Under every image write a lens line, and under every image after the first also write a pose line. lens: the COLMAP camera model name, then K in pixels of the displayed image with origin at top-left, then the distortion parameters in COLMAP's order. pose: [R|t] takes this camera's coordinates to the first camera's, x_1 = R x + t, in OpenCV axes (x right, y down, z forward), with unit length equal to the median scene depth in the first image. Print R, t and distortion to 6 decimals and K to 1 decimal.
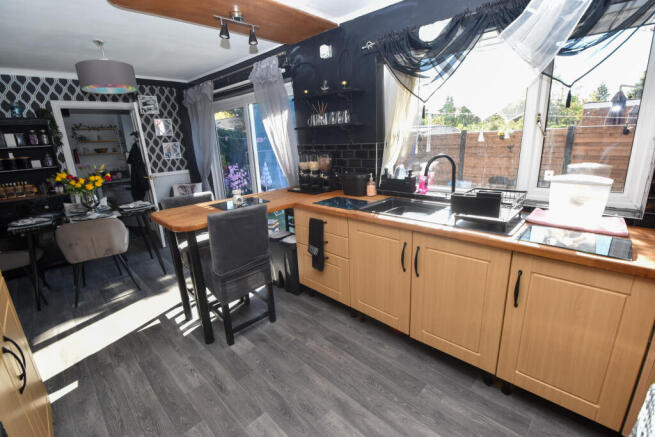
lens RADIAL K [[295.0, 0, 327.5], [0, 295.0, 218.5], [0, 0, 1]] dist [-0.033803, 0.000171]
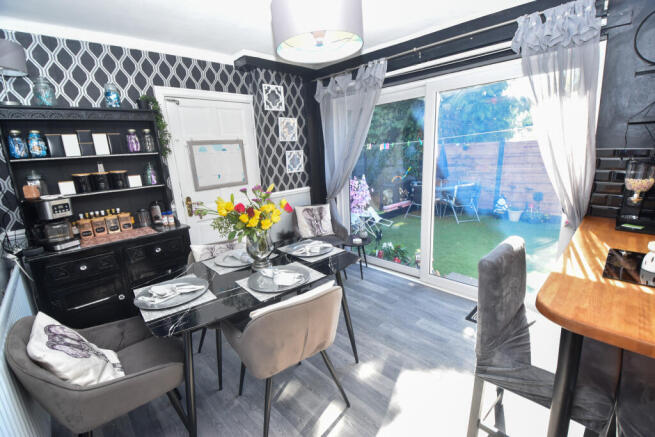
lens RADIAL K [[287.5, 0, 330.5], [0, 287.5, 222.8], [0, 0, 1]] dist [-0.031573, -0.000723]
pose [[0.999319, -0.004477, -0.036638, -0.457685], [0.003702, 0.999768, -0.021208, -0.067242], [0.036724, 0.021057, 0.999104, 0.306622]]
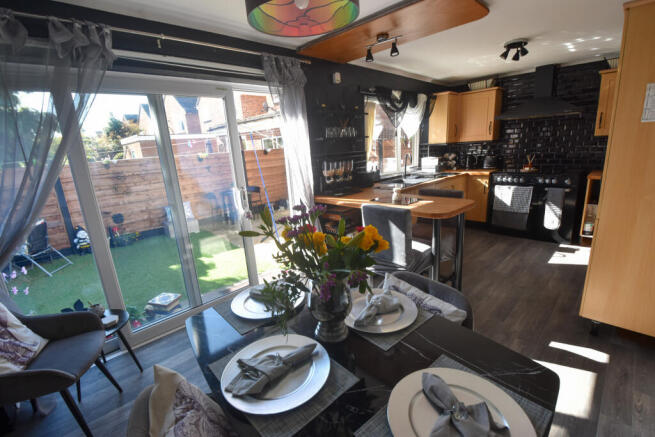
lens RADIAL K [[287.5, 0, 330.5], [0, 287.5, 222.8], [0, 0, 1]] dist [-0.031573, -0.000723]
pose [[0.031540, -0.223865, 0.974110, -0.783456], [0.319636, 0.925674, 0.202385, -0.154669], [-0.947015, 0.304977, 0.100751, 0.653735]]
